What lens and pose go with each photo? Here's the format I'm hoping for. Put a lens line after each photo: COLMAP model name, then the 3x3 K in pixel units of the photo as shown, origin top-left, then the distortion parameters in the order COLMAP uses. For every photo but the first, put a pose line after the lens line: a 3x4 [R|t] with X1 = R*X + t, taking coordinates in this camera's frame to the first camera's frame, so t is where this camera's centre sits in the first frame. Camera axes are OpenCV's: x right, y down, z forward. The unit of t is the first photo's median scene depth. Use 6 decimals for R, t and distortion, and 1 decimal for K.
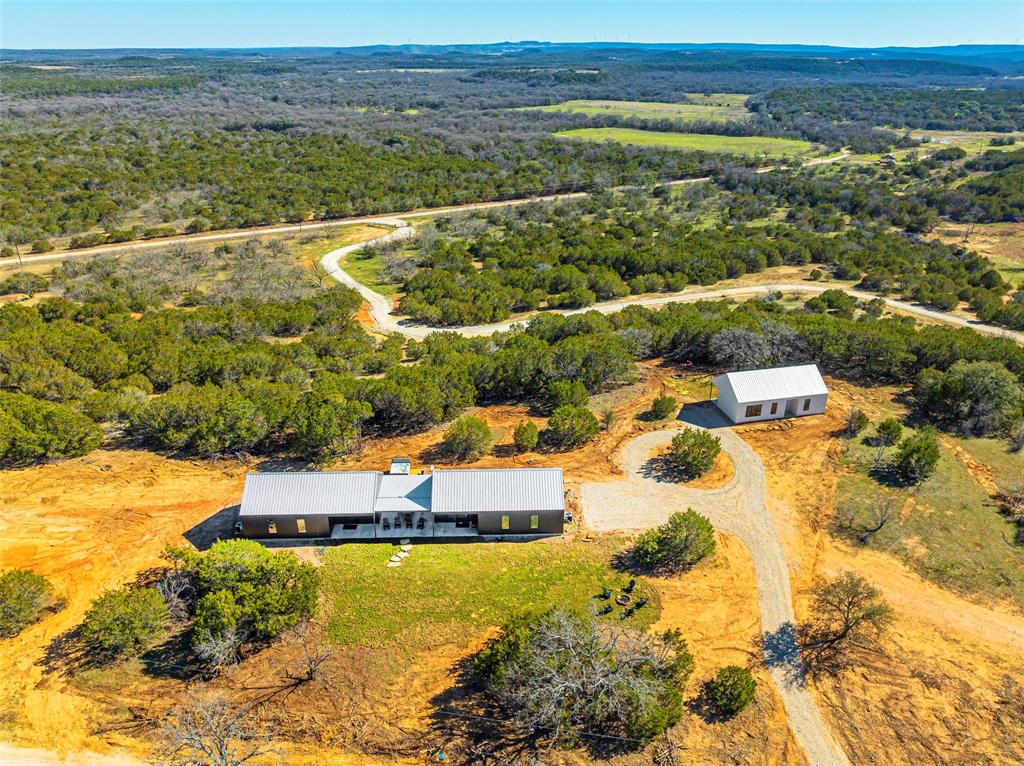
lens RADIAL K [[735.7, 0, 512.0], [0, 735.7, 383.0], [0, 0, 1]] dist [-0.040288, 0.000819]
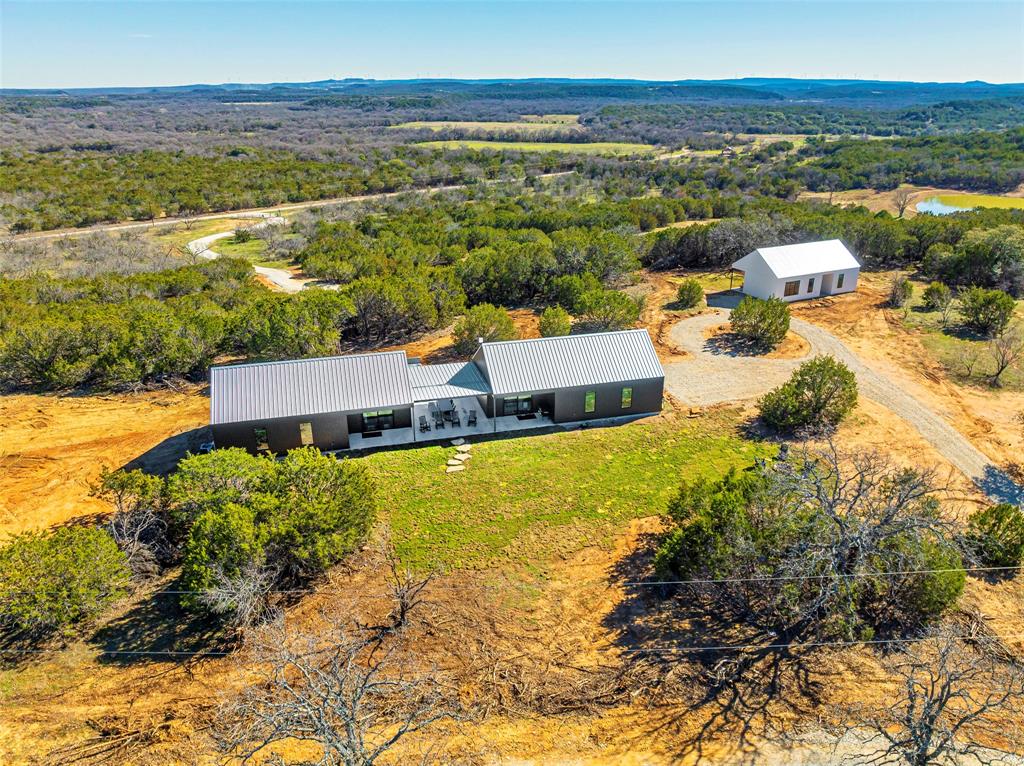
lens RADIAL K [[722.2, 0, 512.0], [0, 722.2, 383.0], [0, 0, 1]] dist [-0.041581, 0.009260]
pose [[0.974743, -0.087783, 0.205353, -0.215420], [0.095827, 0.994960, -0.029541, 0.170865], [-0.201725, 0.048473, 0.978242, 0.281697]]
